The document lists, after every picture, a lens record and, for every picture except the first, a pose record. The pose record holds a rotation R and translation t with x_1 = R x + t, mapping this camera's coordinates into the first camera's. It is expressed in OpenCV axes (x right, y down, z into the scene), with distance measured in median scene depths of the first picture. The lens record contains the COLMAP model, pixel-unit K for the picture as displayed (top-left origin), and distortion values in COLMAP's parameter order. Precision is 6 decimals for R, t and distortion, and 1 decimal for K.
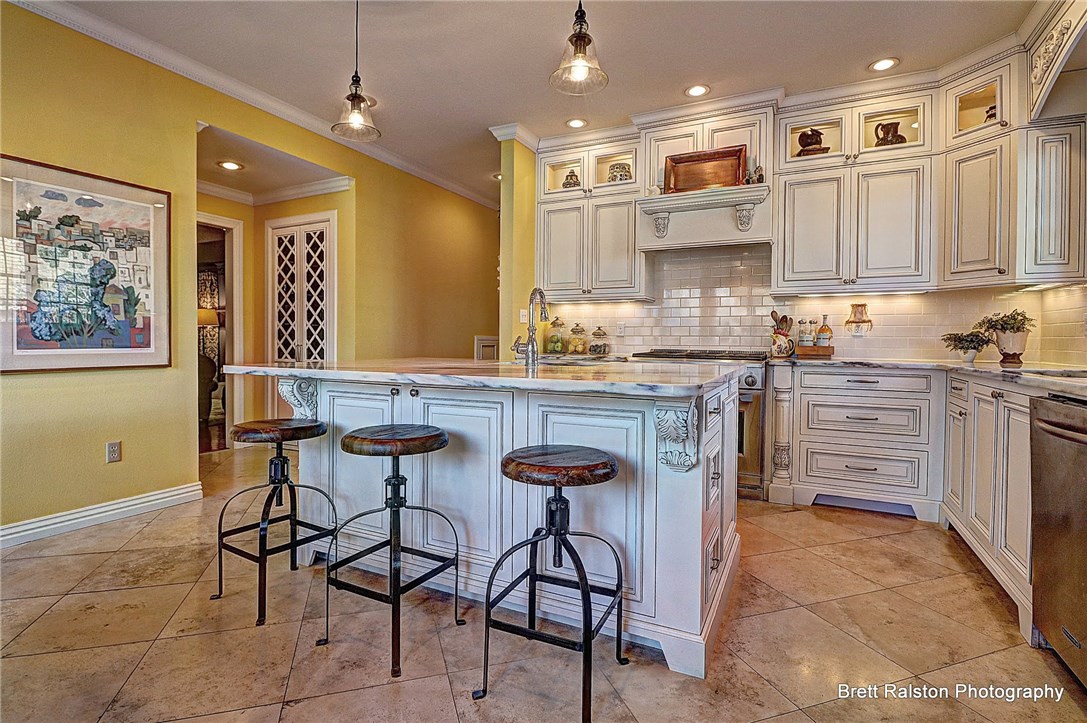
lens RADIAL K [[528.4, 0, 543.5], [0, 528.4, 361.5], [0, 0, 1]] dist [-0.004592, -0.000713]
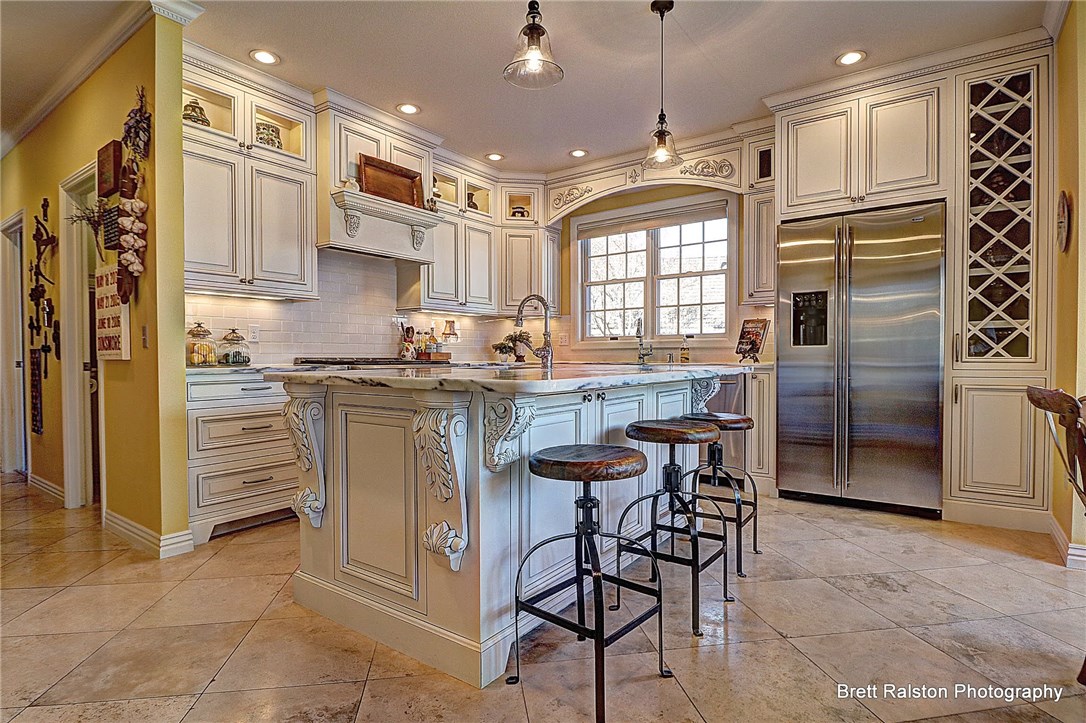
lens RADIAL K [[559.0, 0, 543.0], [0, 559.0, 361.5], [0, 0, 1]] dist [-0.000816, -0.000852]
pose [[0.170567, -0.019667, 0.985150, -0.707857], [0.036613, 0.999237, 0.013609, -0.017396], [-0.984666, 0.033748, 0.171157, 0.524146]]
